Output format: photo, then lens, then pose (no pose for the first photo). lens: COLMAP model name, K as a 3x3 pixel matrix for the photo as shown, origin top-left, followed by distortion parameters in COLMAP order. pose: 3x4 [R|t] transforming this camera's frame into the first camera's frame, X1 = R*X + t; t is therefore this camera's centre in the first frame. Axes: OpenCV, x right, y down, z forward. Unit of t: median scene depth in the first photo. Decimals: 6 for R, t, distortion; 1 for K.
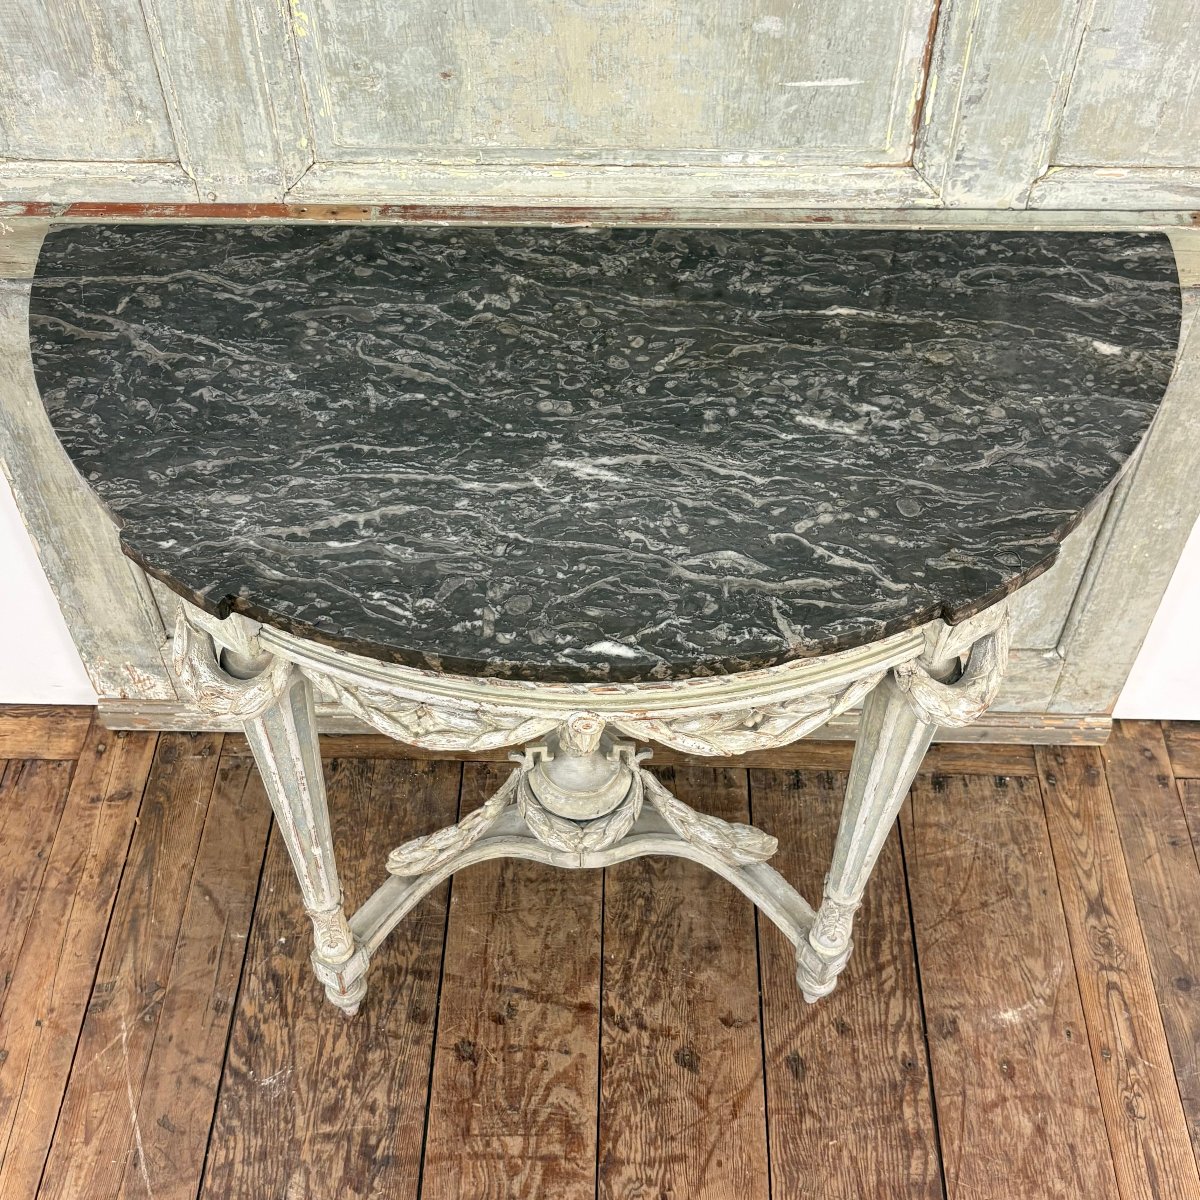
lens RADIAL K [[1482.2, 0, 595.5], [0, 1482.2, 601.8], [0, 0, 1]] dist [0.195978, -0.730641]
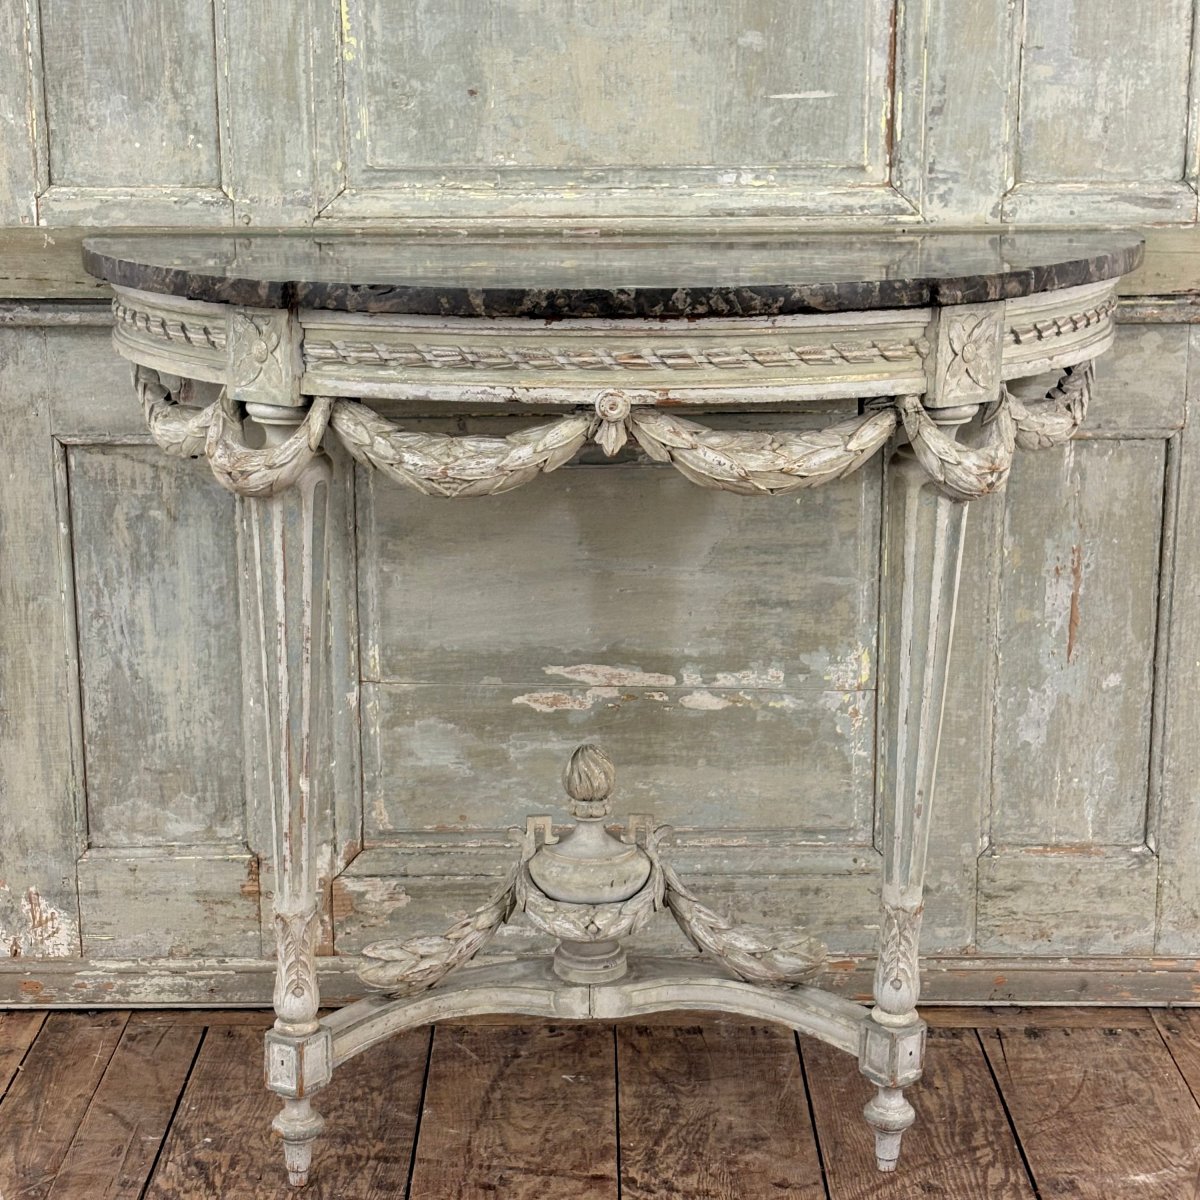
lens RADIAL K [[2438.5, 0, 593.6], [0, 2438.5, 598.8], [0, 0, 1]] dist [0.257862, -1.110310]
pose [[0.999685, -0.003016, 0.024897, -0.041926], [0.017057, 0.809546, -0.586808, 0.803127], [-0.018385, 0.587048, 0.809343, -0.220924]]
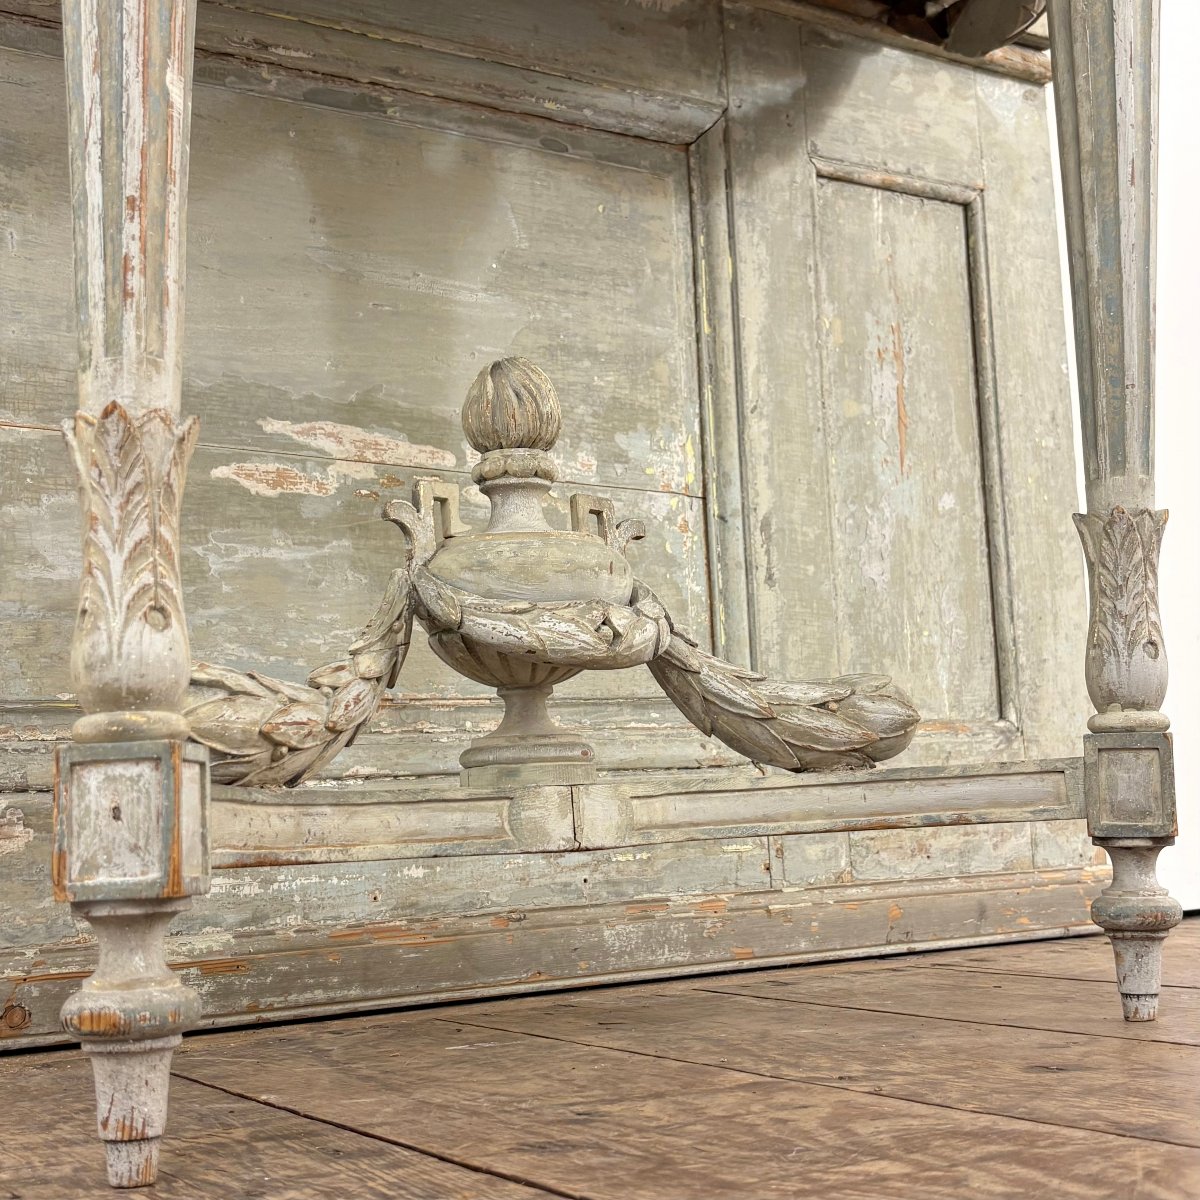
lens RADIAL K [[1718.7, 0, 587.0], [0, 1718.7, 614.5], [0, 0, 1]] dist [0.227409, -0.910860]
pose [[0.833282, 0.030402, 0.552012, -0.286463], [0.445549, 0.554206, -0.703094, 0.501224], [-0.327304, 0.831824, 0.448264, 0.751194]]
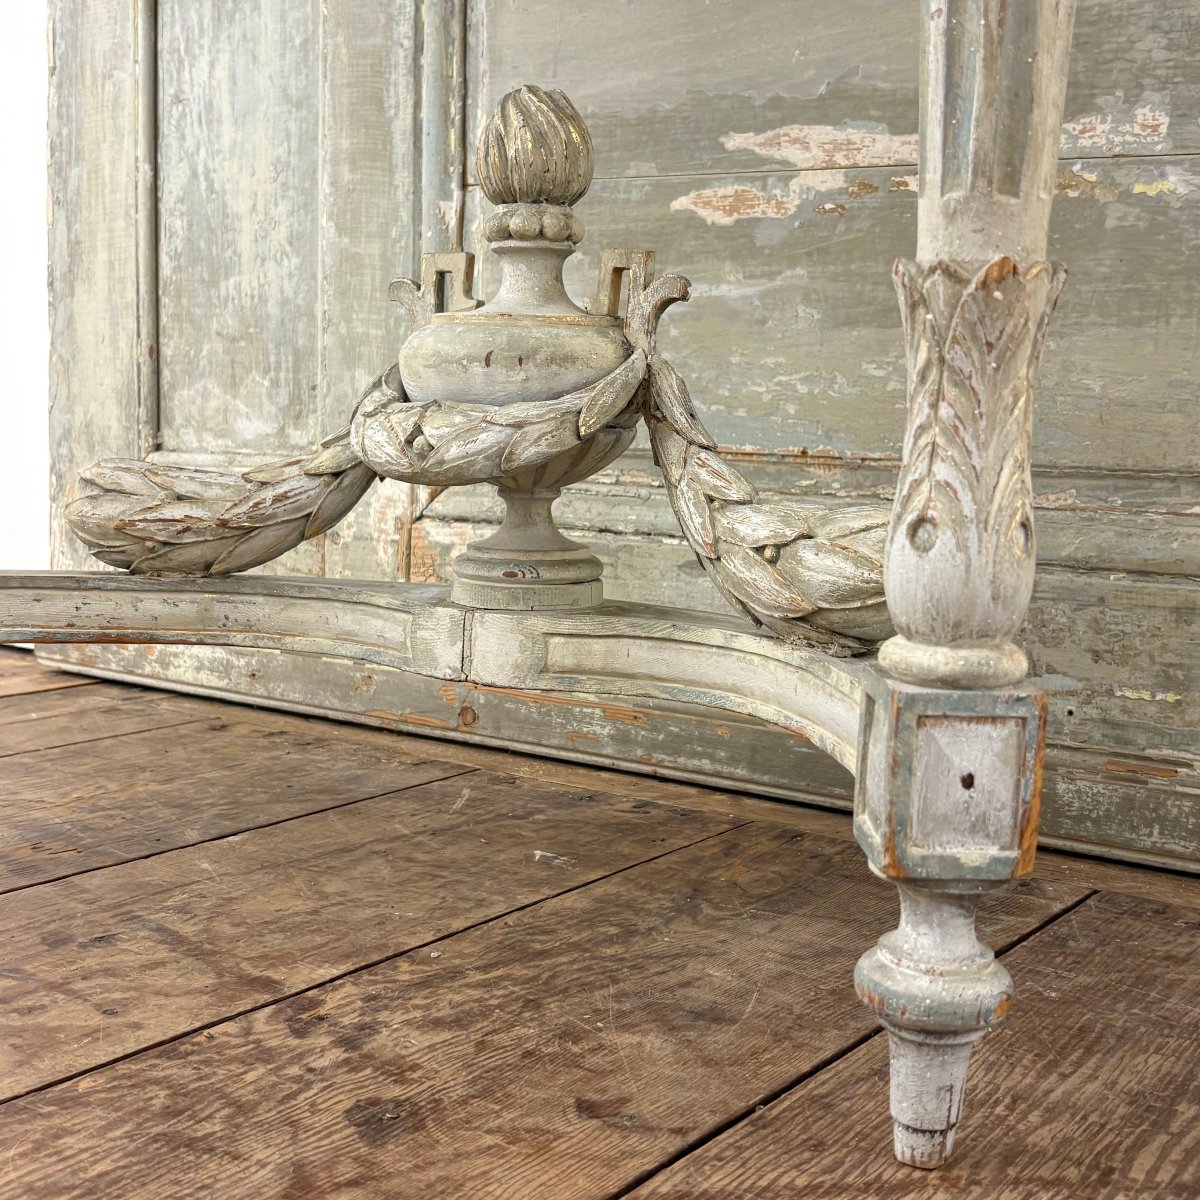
lens RADIAL K [[1688.4, 0, 600.0], [0, 1688.4, 600.0], [0, 0, 1]] dist [0.217161, -0.847128]
pose [[0.826989, 0.091386, -0.554741, 0.259704], [-0.445924, 0.707543, -0.548211, 0.394080], [0.342404, 0.700736, 0.625882, 0.757495]]
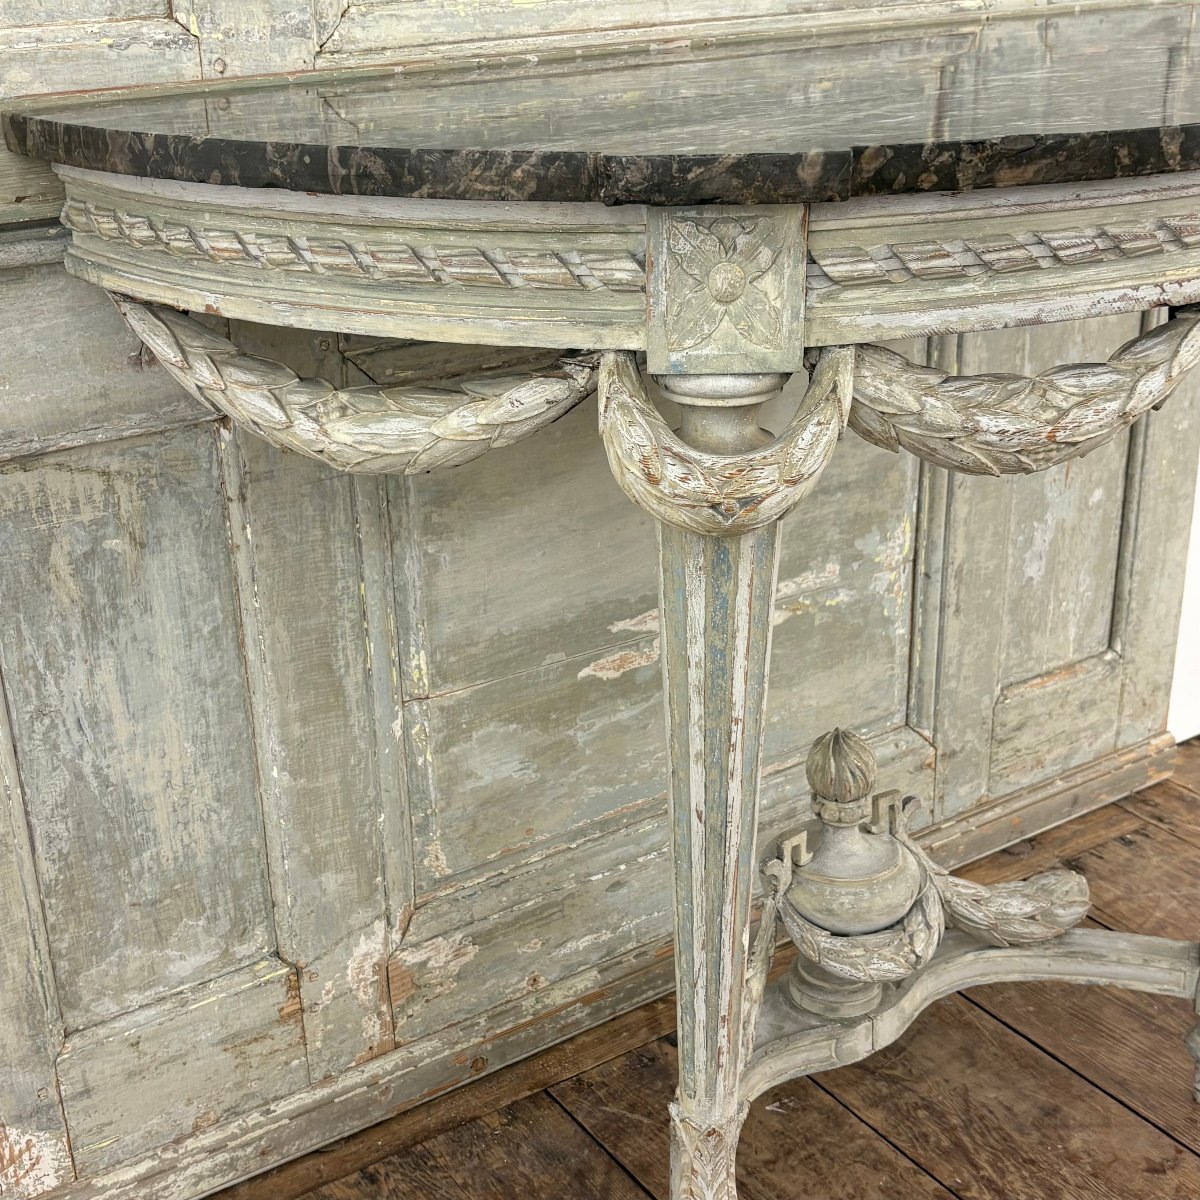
lens RADIAL K [[1699.1, 0, 582.6], [0, 1699.1, 588.2], [0, 0, 1]] dist [0.208793, -0.793997]
pose [[0.818988, -0.233454, 0.524173, -0.474895], [0.448781, 0.829841, -0.331601, 0.209368], [-0.357567, 0.506816, 0.784400, 0.365879]]
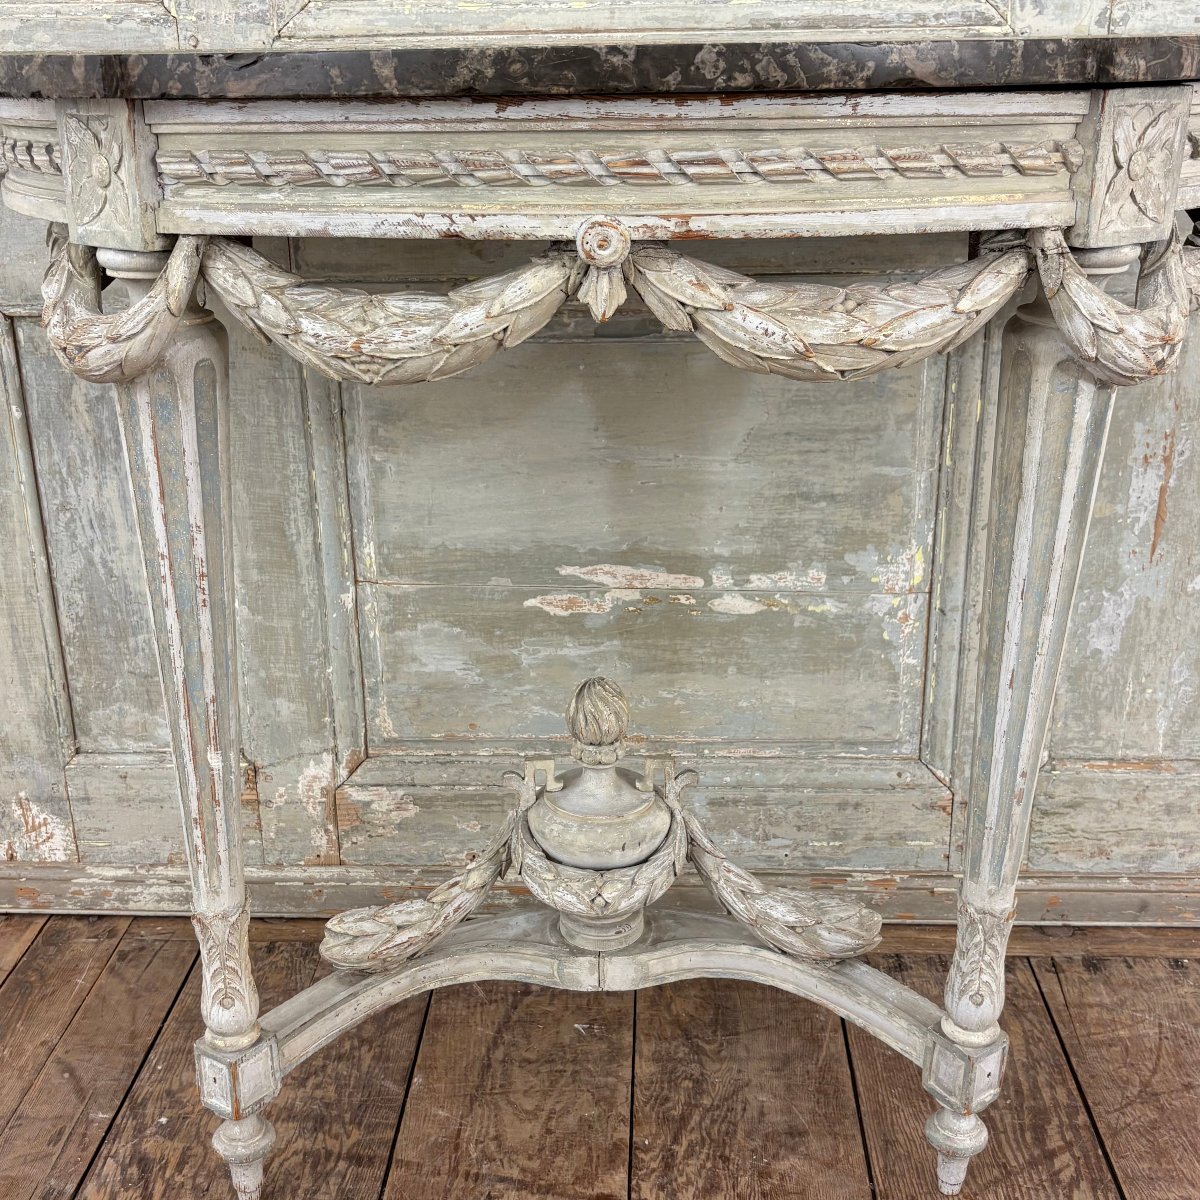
lens RADIAL K [[1482.2, 0, 595.5], [0, 1482.2, 601.8], [0, 0, 1]] dist [0.195978, -0.730641]
pose [[0.999768, -0.001238, -0.021497, 0.003416], [-0.009400, 0.873103, -0.487446, 0.373261], [0.019373, 0.487535, 0.872889, 0.311268]]
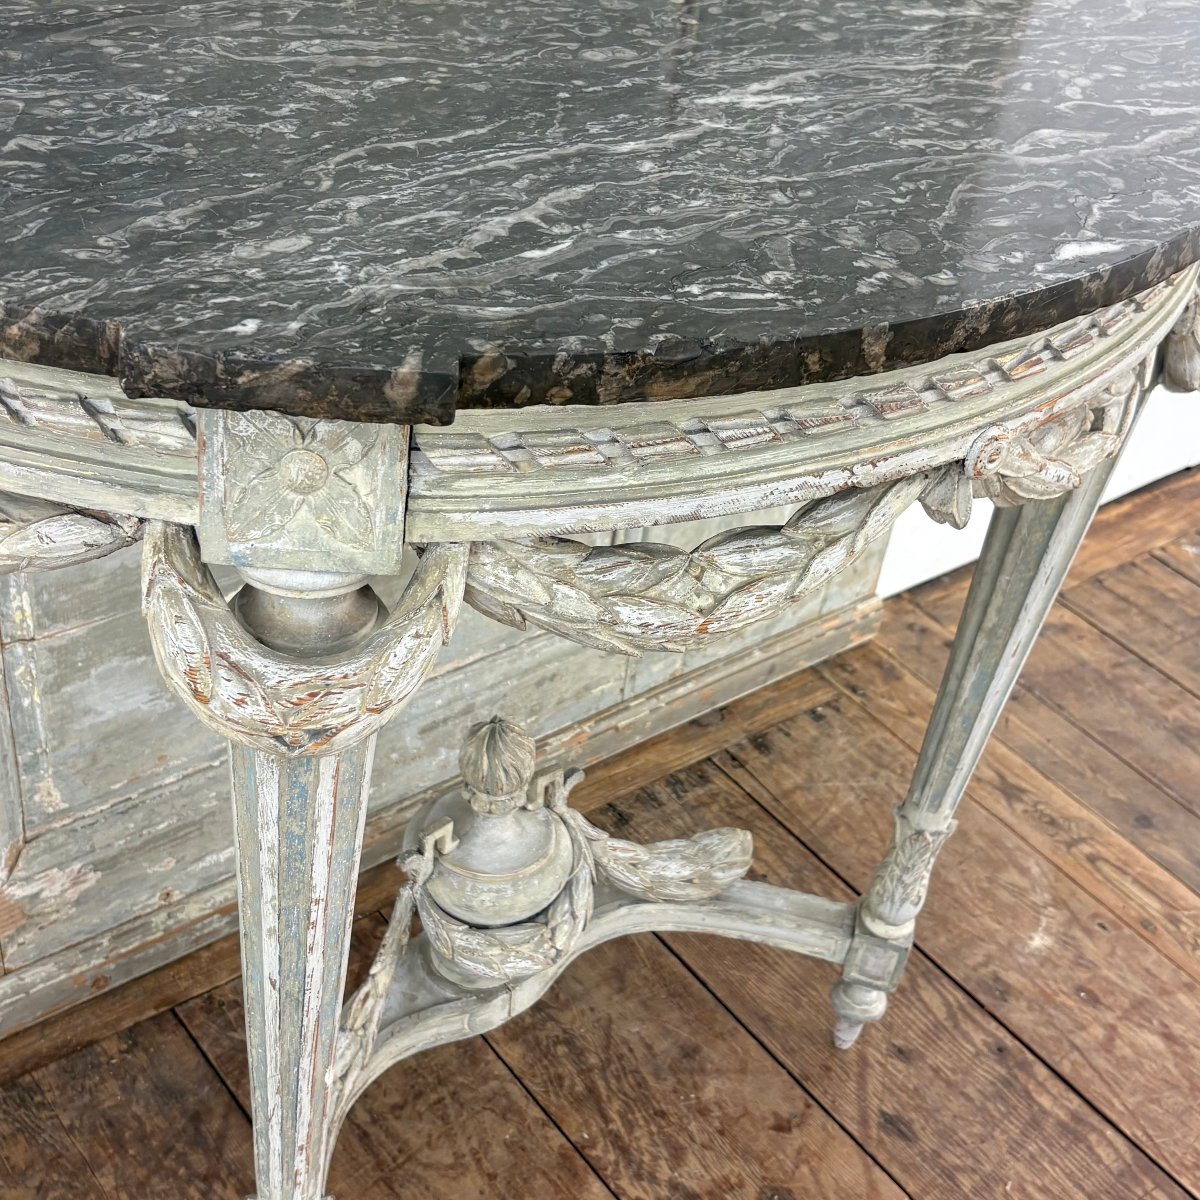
lens RADIAL K [[1692.9, 0, 590.0], [0, 1692.9, 599.3], [0, 0, 1]] dist [0.224822, -0.928712]
pose [[0.769109, -0.312602, 0.557451, -0.340014], [0.405134, 0.913051, -0.046948, 0.067384], [-0.494306, 0.261951, 0.828881, 0.353007]]
